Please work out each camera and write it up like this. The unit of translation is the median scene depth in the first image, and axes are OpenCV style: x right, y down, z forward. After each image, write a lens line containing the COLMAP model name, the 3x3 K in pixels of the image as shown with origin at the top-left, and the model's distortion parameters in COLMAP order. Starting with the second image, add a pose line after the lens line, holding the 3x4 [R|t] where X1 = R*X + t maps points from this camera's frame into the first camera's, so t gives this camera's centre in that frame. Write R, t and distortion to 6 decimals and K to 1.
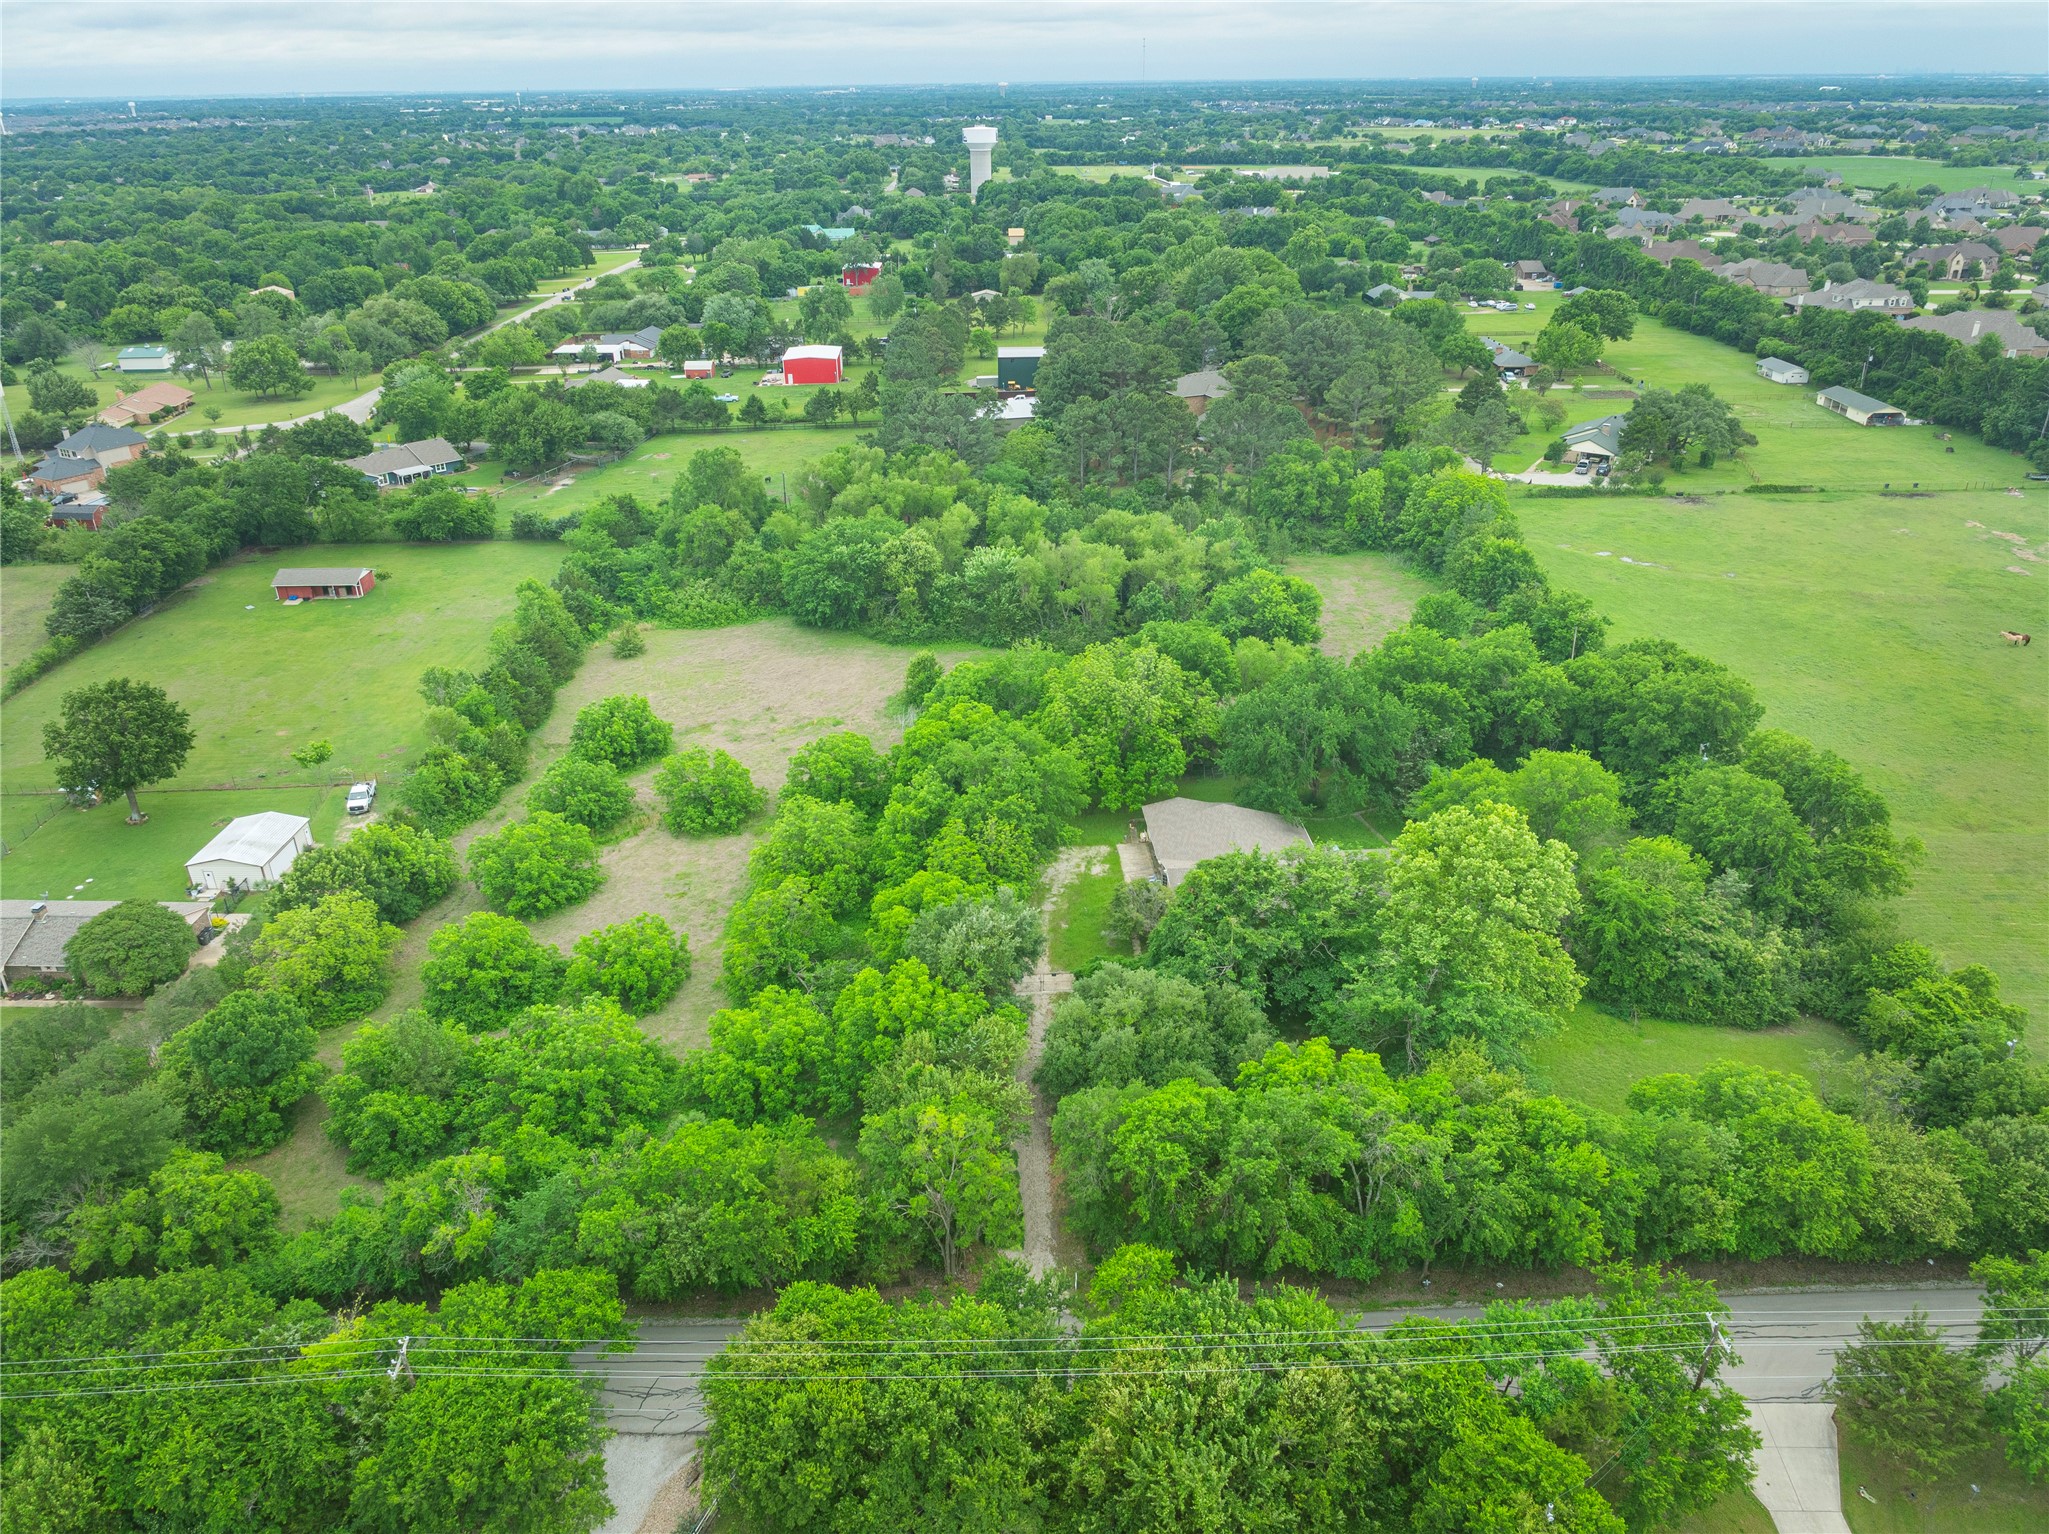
lens RADIAL K [[1443.2, 0, 1025.2], [0, 1443.2, 760.8], [0, 0, 1]] dist [-0.029086, 0.018838]
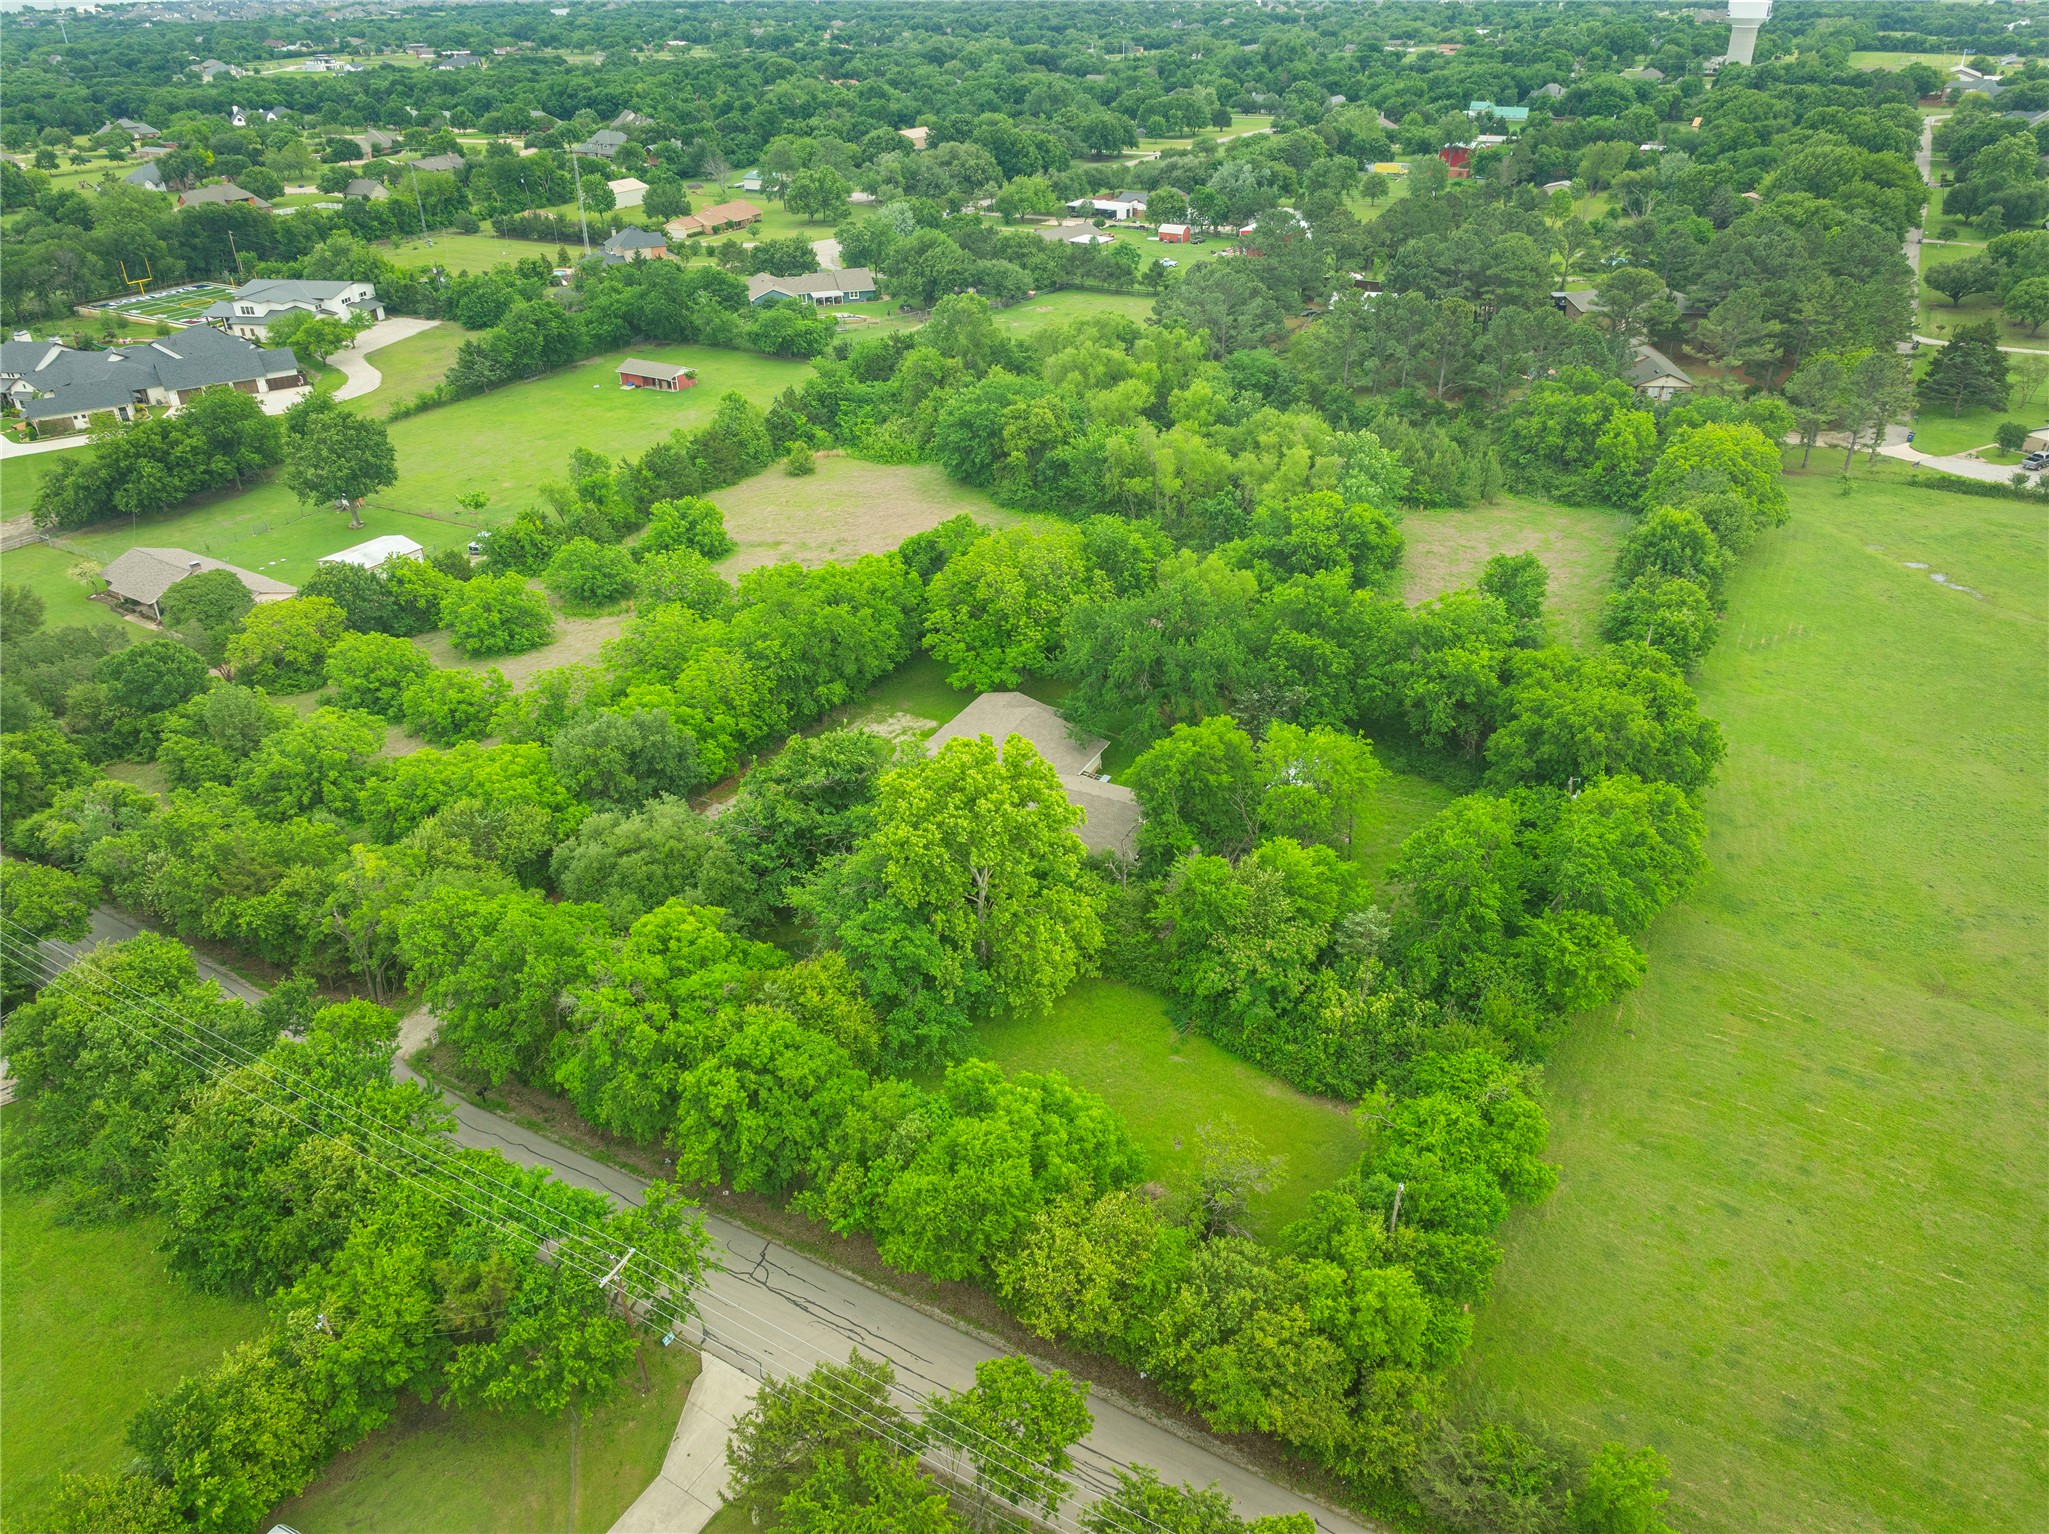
lens RADIAL K [[1443.2, 0, 1025.2], [0, 1443.2, 760.8], [0, 0, 1]] dist [-0.029086, 0.018838]
pose [[0.860265, 0.253791, -0.442192, 0.334685], [-0.219815, 0.967179, 0.127461, -0.033012], [0.460028, -0.012449, 0.887817, 0.089752]]
